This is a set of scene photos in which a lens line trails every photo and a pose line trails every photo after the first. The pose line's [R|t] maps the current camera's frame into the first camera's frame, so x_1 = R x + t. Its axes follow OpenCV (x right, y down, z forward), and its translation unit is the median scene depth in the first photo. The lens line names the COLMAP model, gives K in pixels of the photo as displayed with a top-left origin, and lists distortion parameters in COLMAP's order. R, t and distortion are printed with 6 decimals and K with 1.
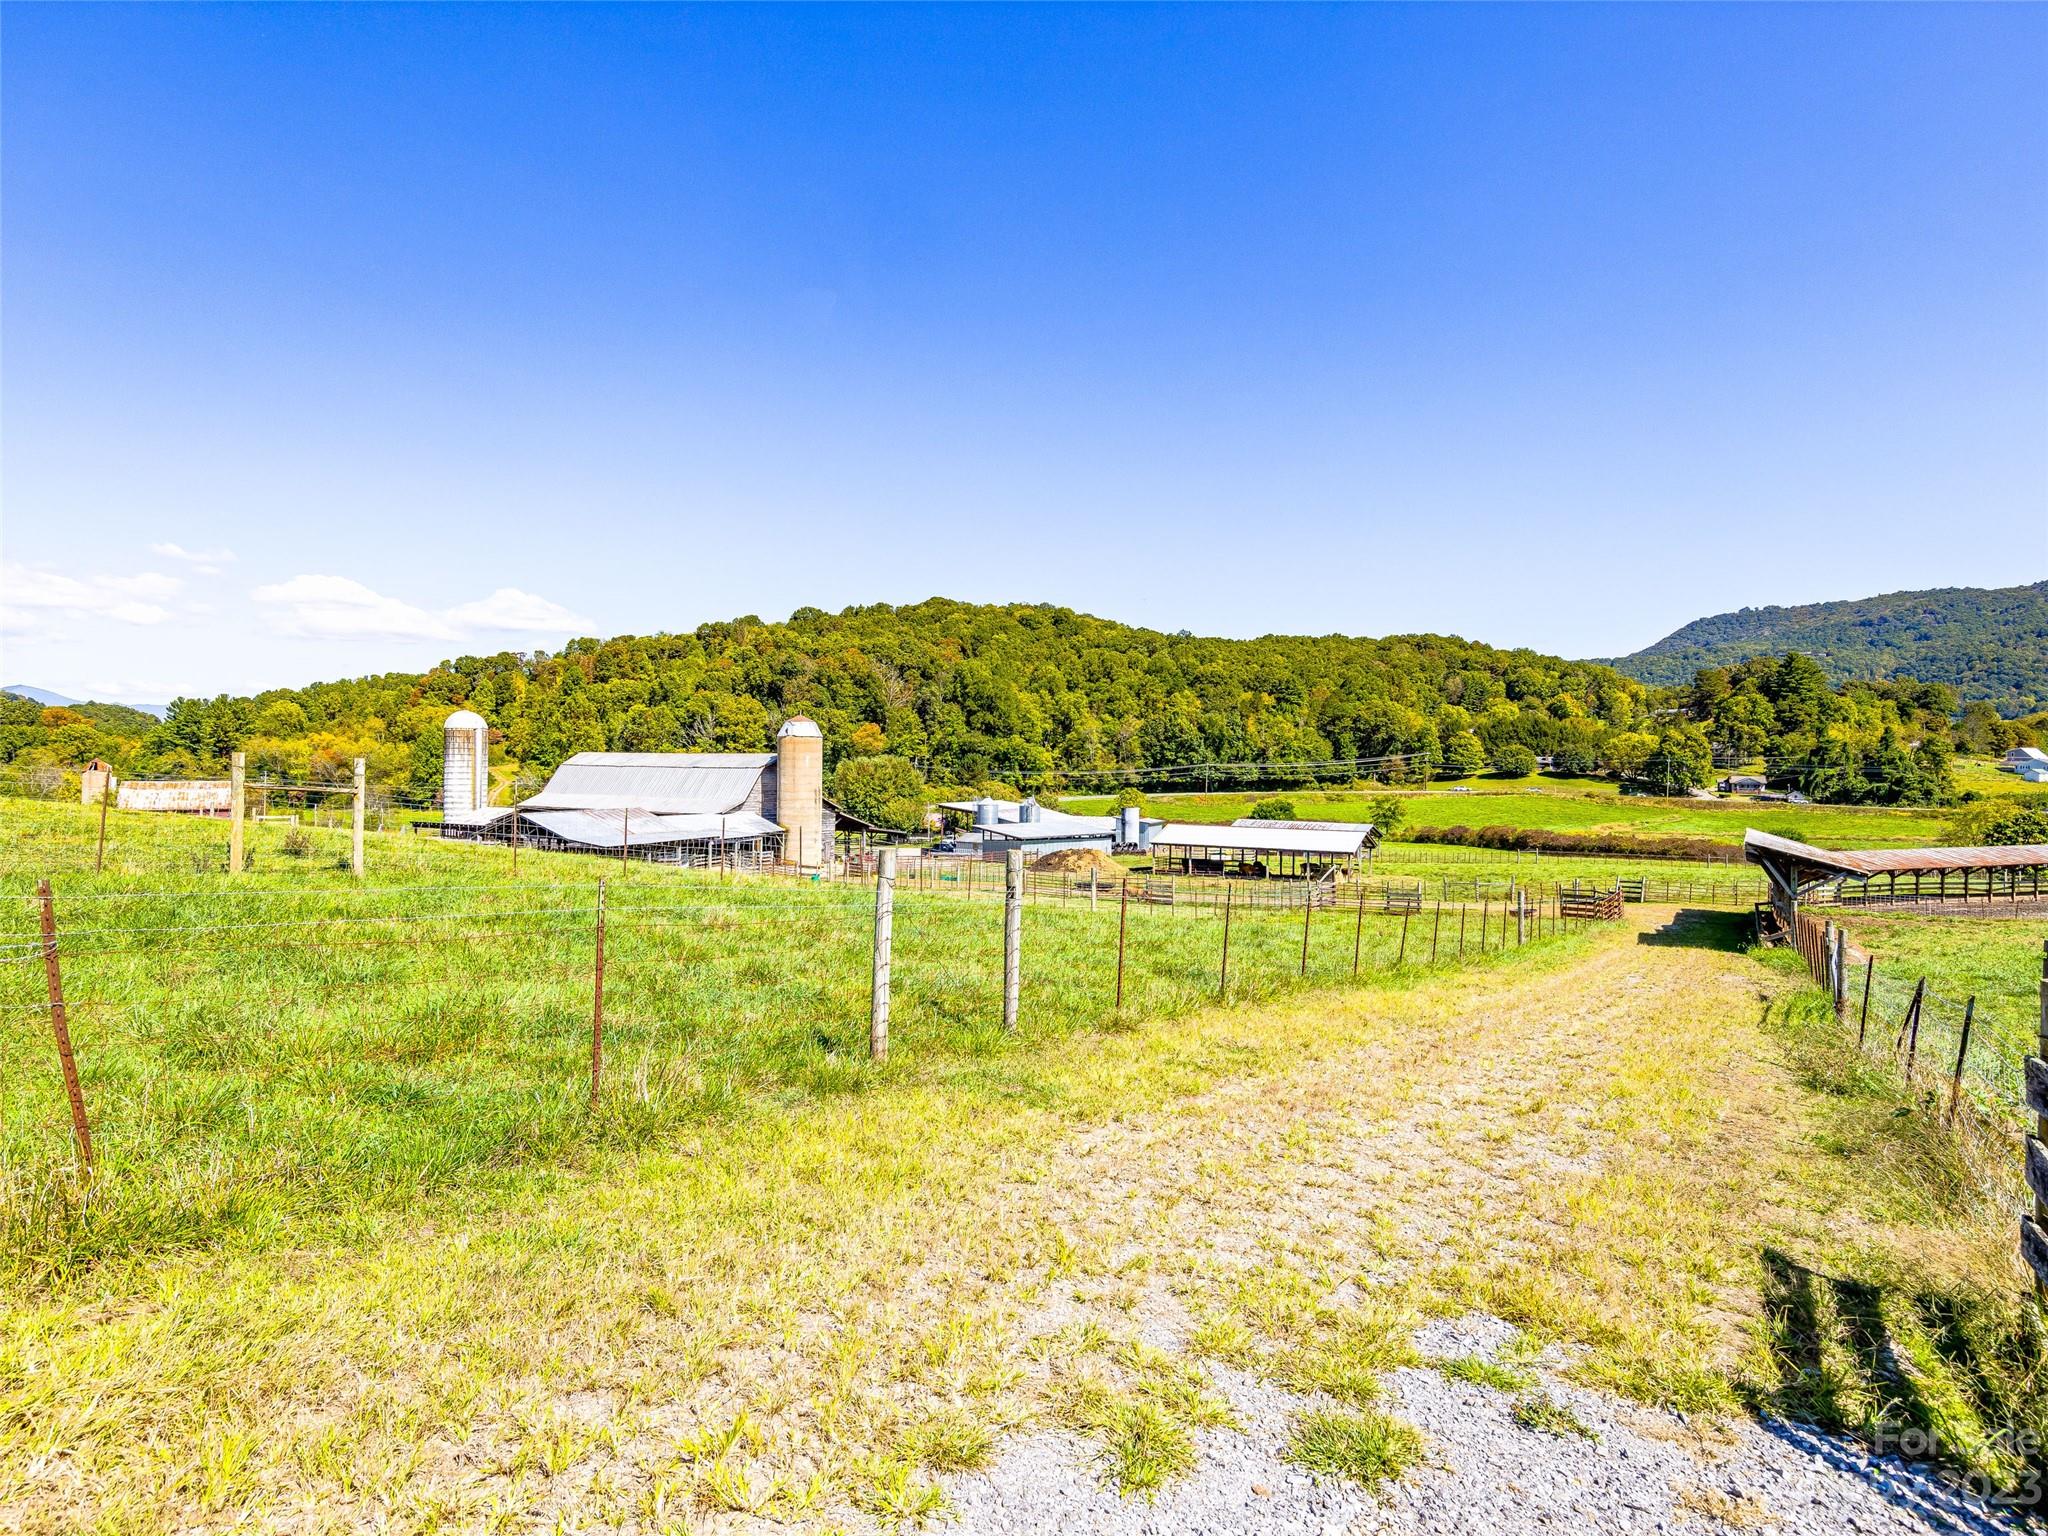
lens RADIAL K [[979.3, 0, 1025.1], [0, 979.3, 768.5], [0, 0, 1]] dist [-0.000684, -0.000090]
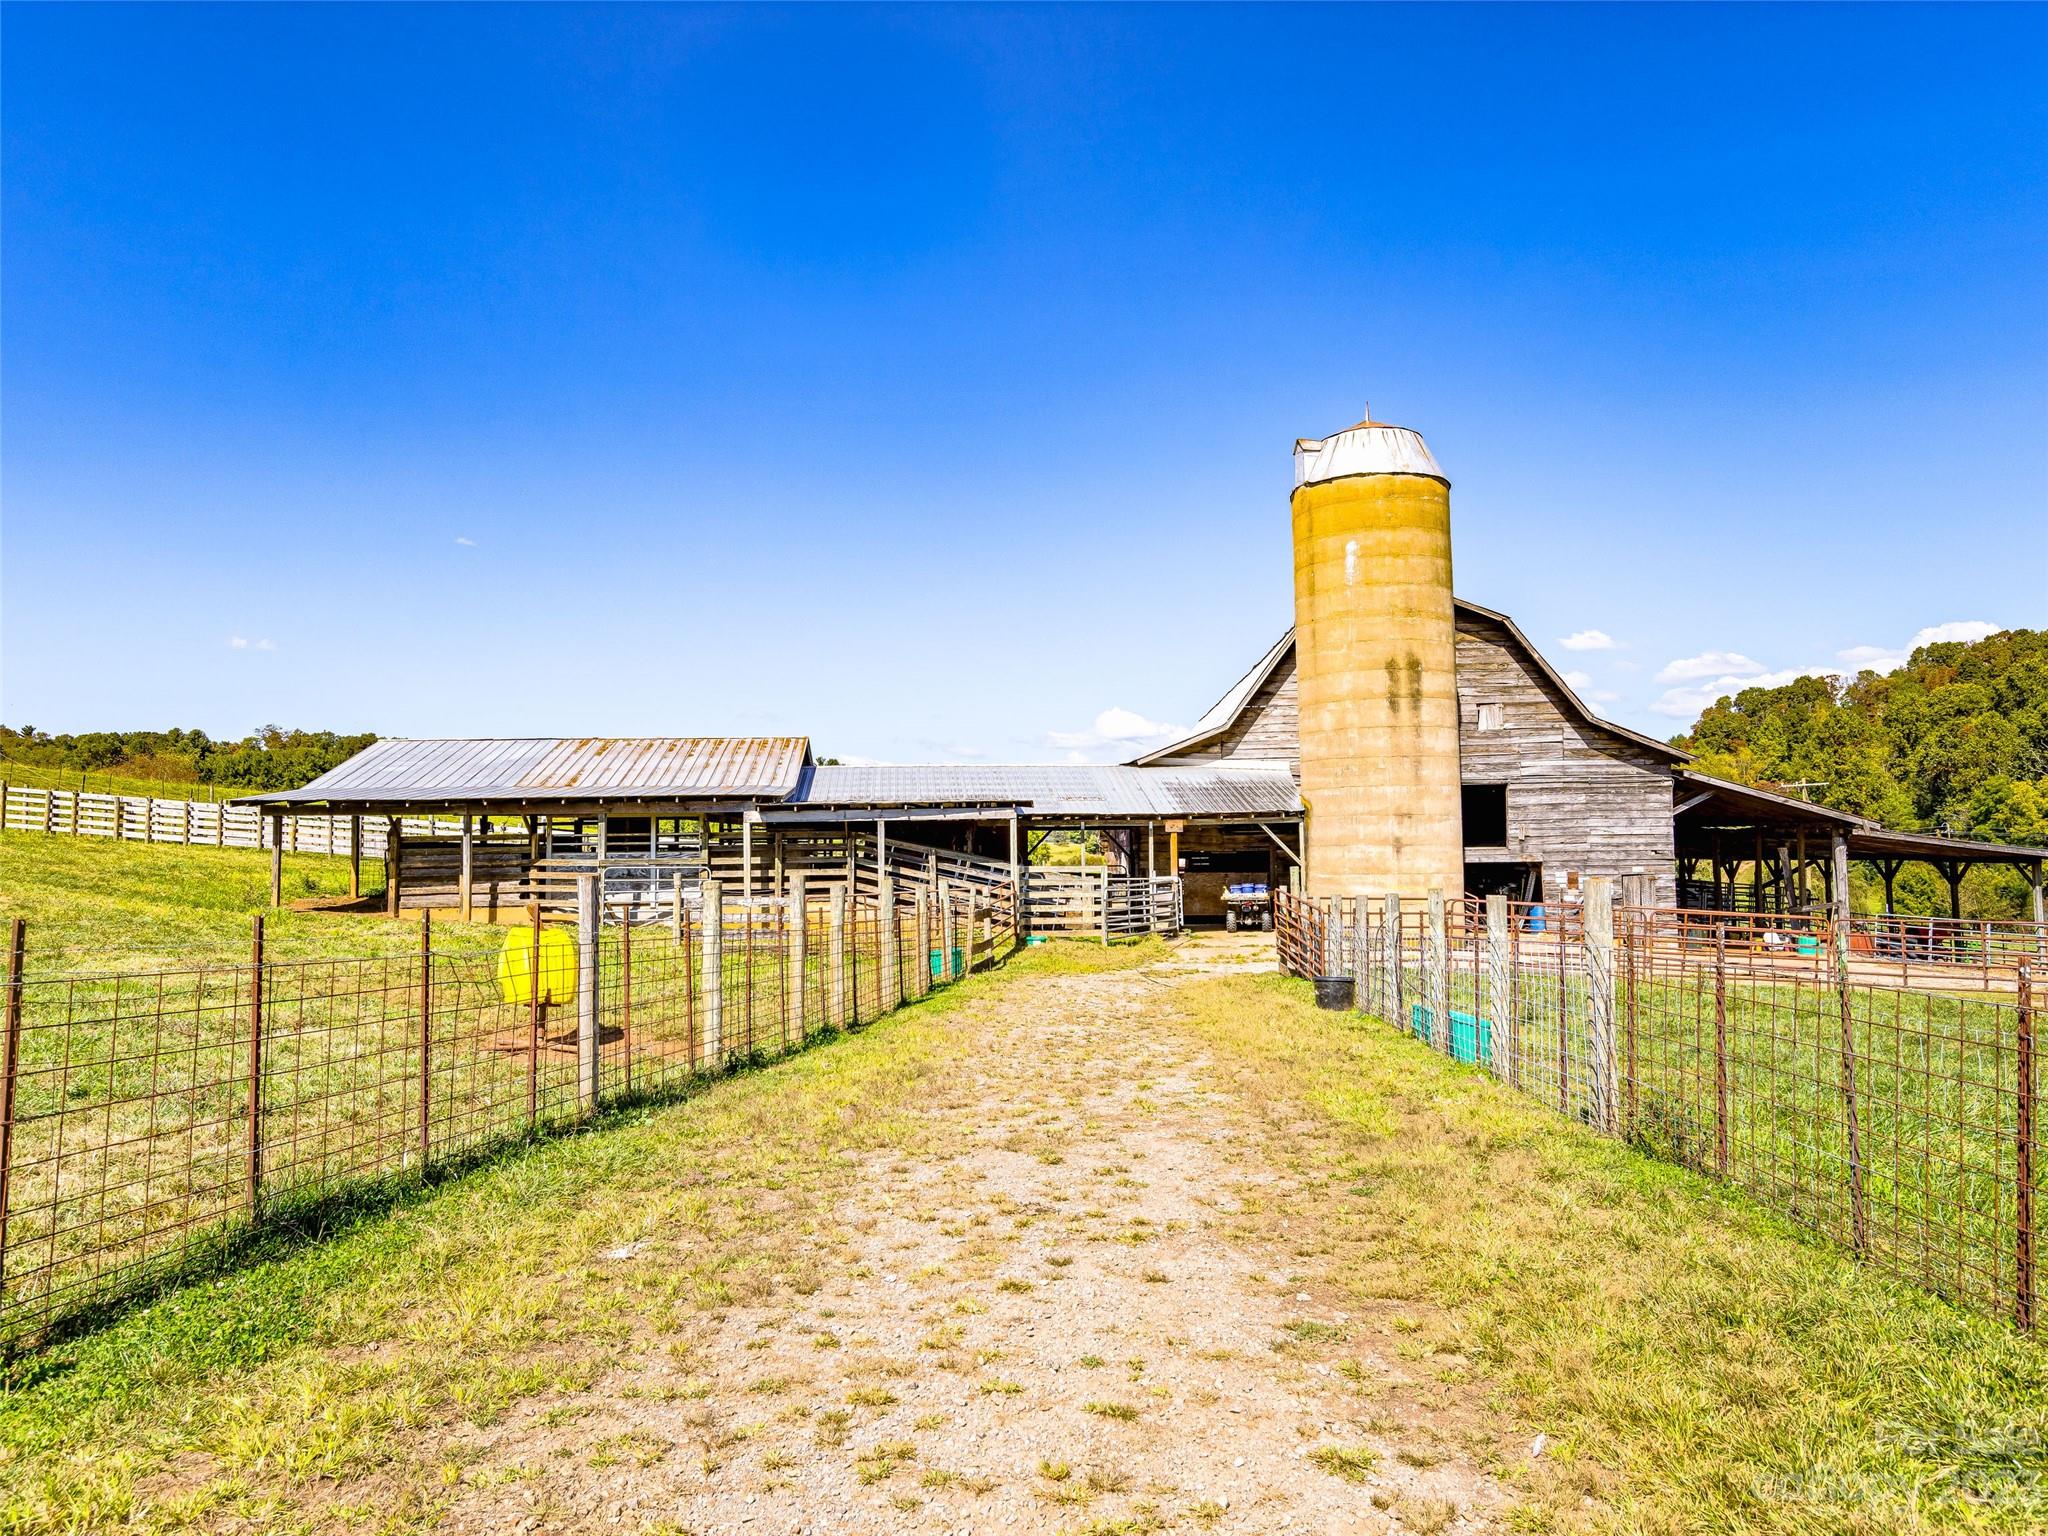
lens RADIAL K [[1157.0, 0, 1023.6], [0, 1157.0, 773.2], [0, 0, 1]] dist [-0.001323, -0.000437]
pose [[0.410050, -0.059368, -0.910129, 0.008263], [-0.004105, 0.997749, -0.066933, 0.012811], [0.912054, 0.031182, 0.408883, 0.127660]]
